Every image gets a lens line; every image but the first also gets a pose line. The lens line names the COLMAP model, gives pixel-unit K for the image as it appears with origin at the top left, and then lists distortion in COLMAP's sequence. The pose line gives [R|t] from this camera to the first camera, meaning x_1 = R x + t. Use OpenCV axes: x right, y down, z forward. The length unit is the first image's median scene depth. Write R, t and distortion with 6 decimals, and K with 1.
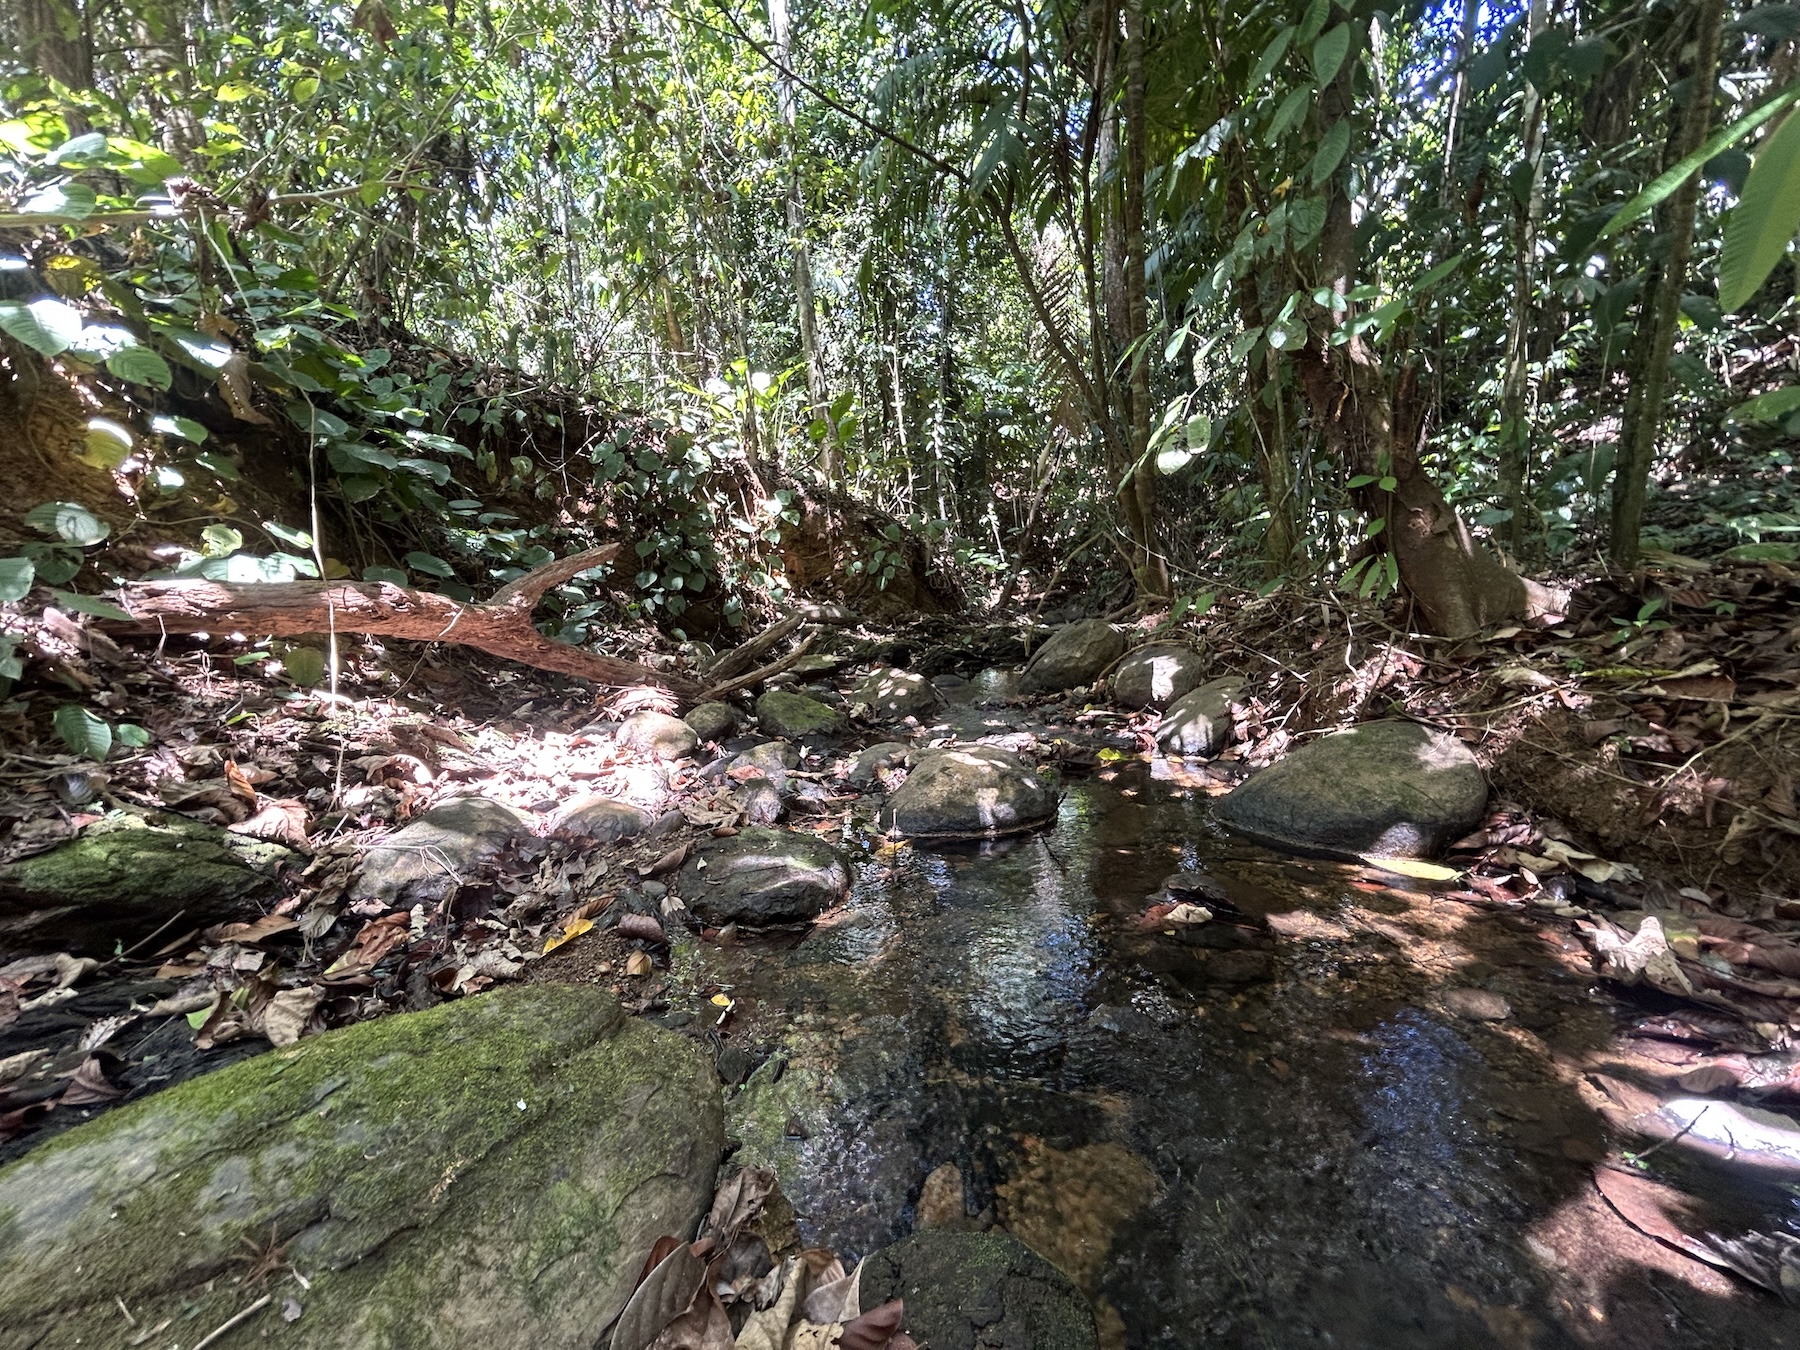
lens RADIAL K [[724.9, 0, 900.0], [0, 724.9, 675.0], [0, 0, 1]] dist [0.000215, 0.000011]
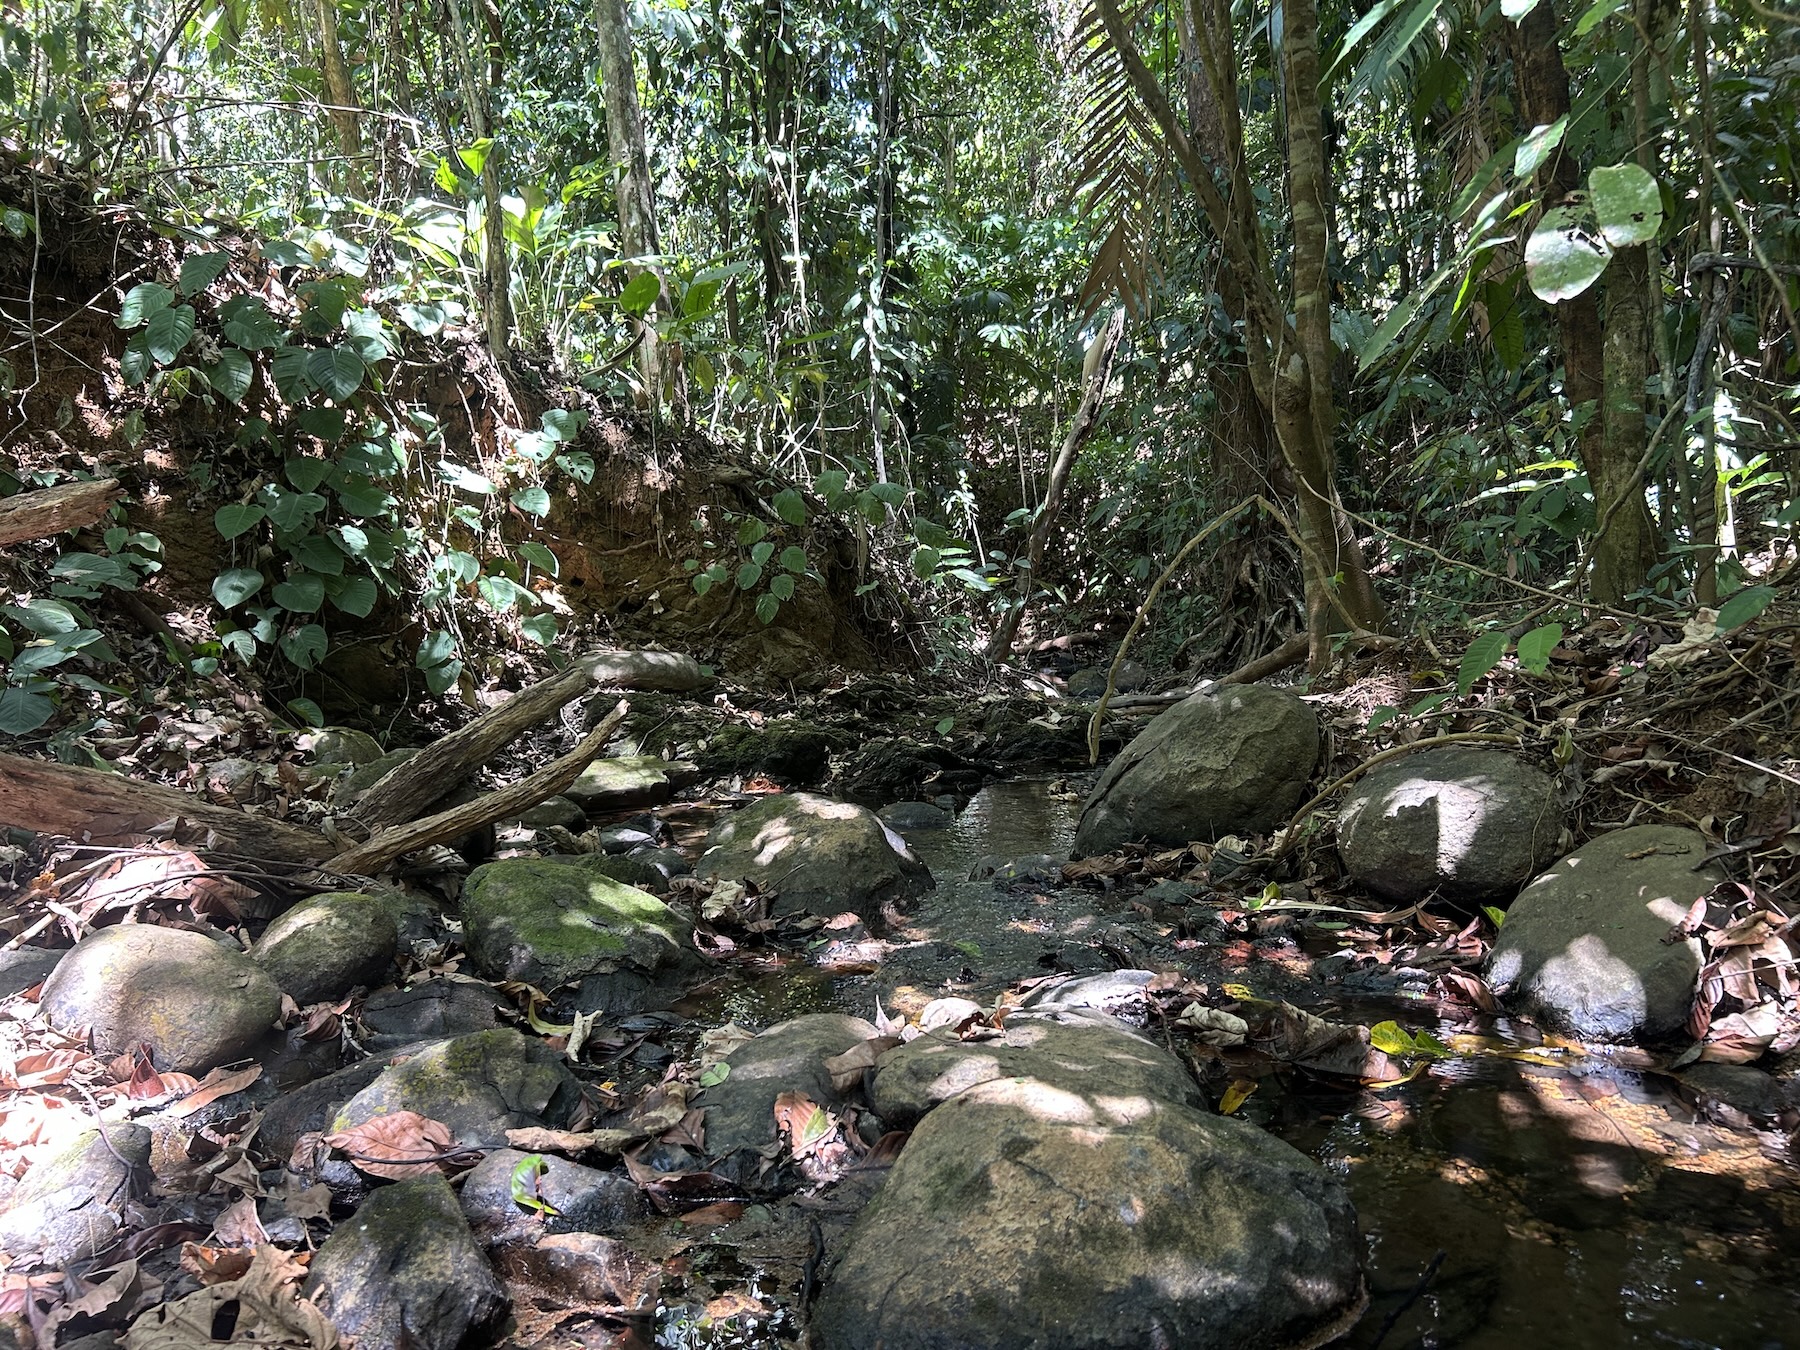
lens RADIAL K [[1355.2, 0, 900.0], [0, 1355.2, 675.0], [0, 0, 1]] dist [0.054812, -0.001346]
pose [[0.996510, 0.009160, 0.082972, -0.010920], [-0.002140, 0.996438, -0.084296, -0.006574], [-0.083449, 0.083824, 0.992980, 0.104910]]
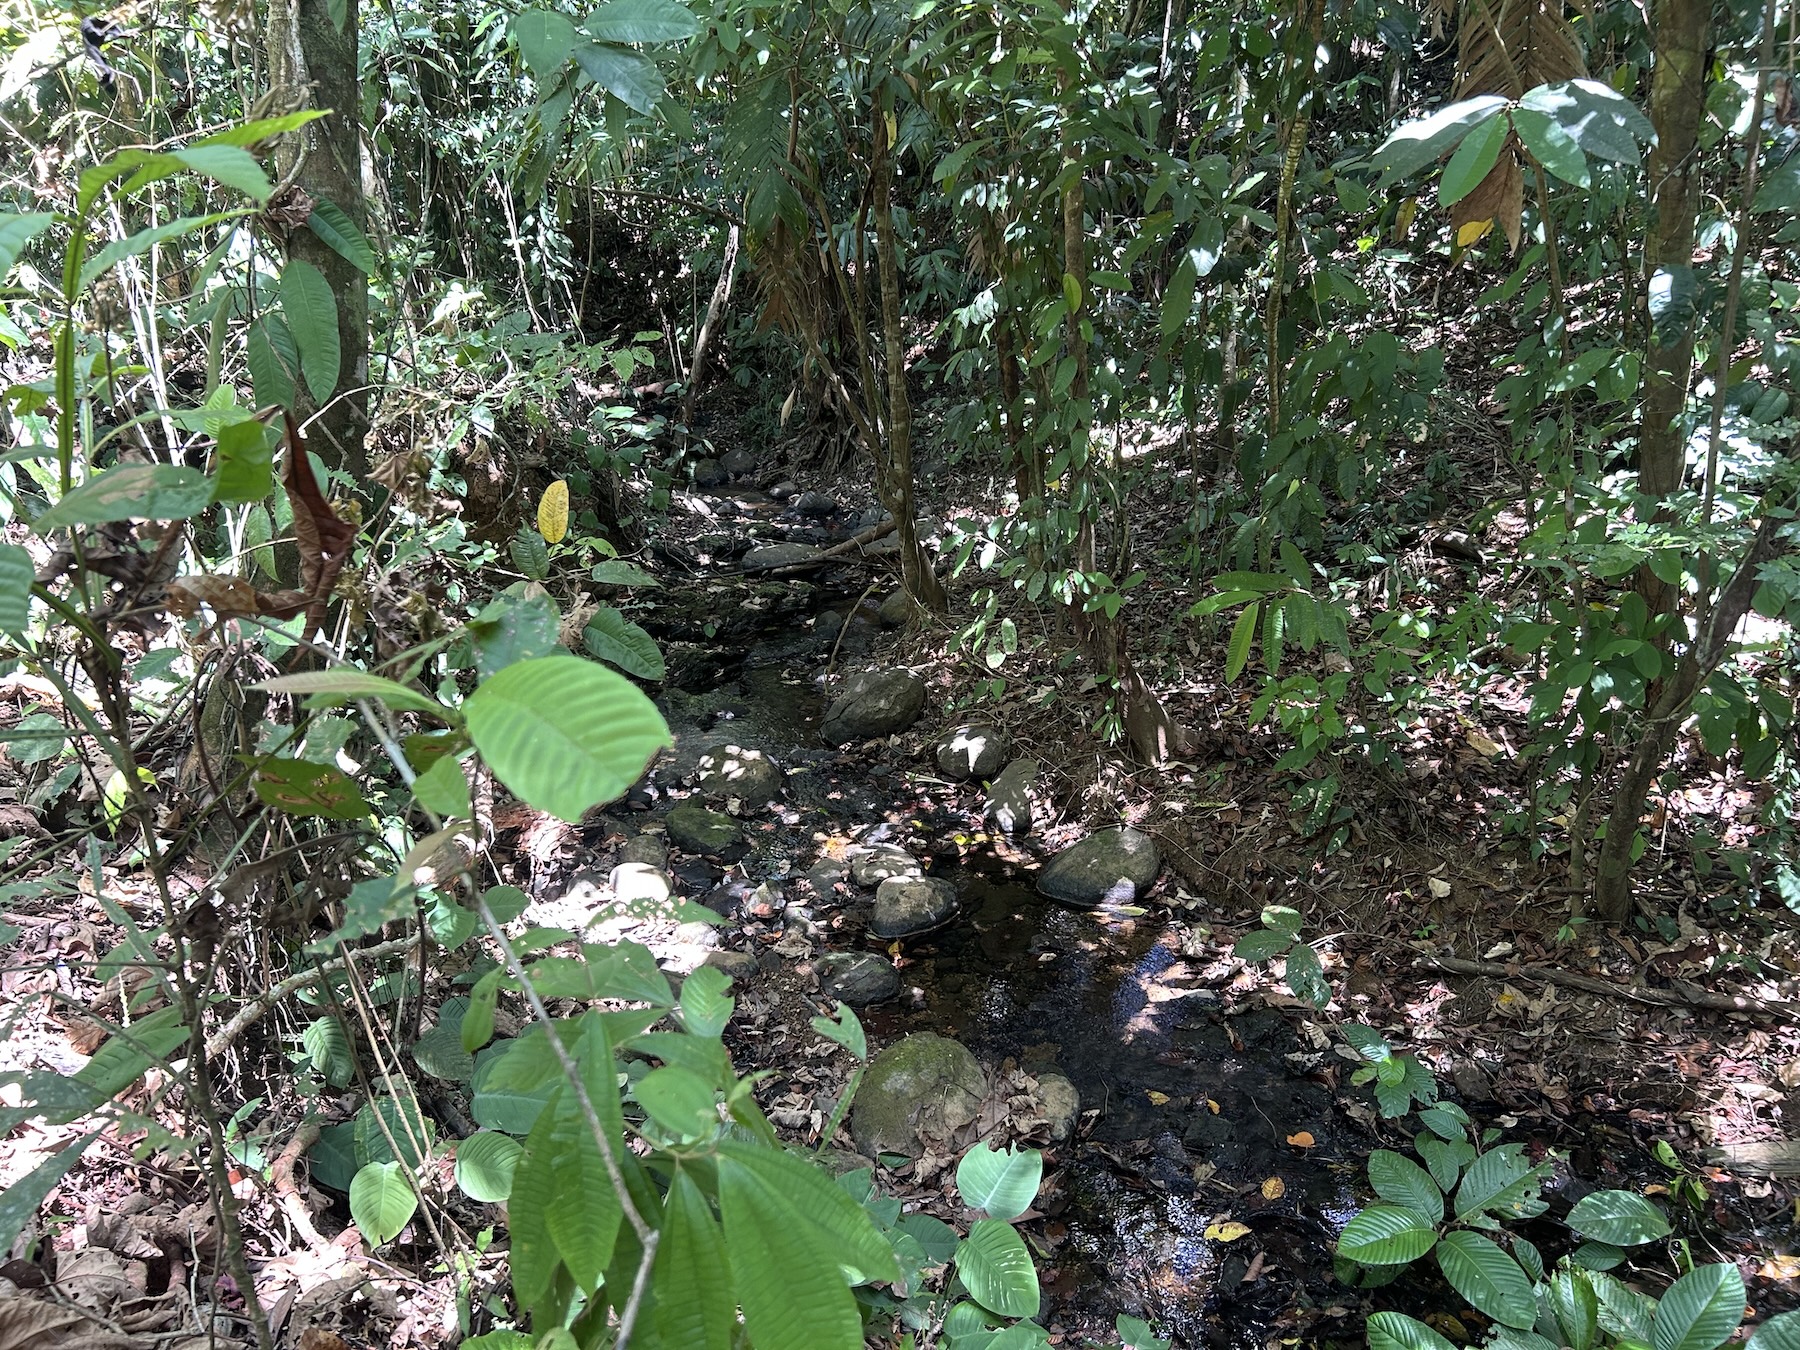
lens RADIAL K [[1355.2, 0, 900.0], [0, 1355.2, 675.0], [0, 0, 1]] dist [0.054812, -0.001346]
pose [[0.911650, -0.134939, 0.388181, -0.334528], [0.062379, 0.979049, 0.193837, -0.296351], [-0.406205, -0.152497, 0.900968, -0.552027]]
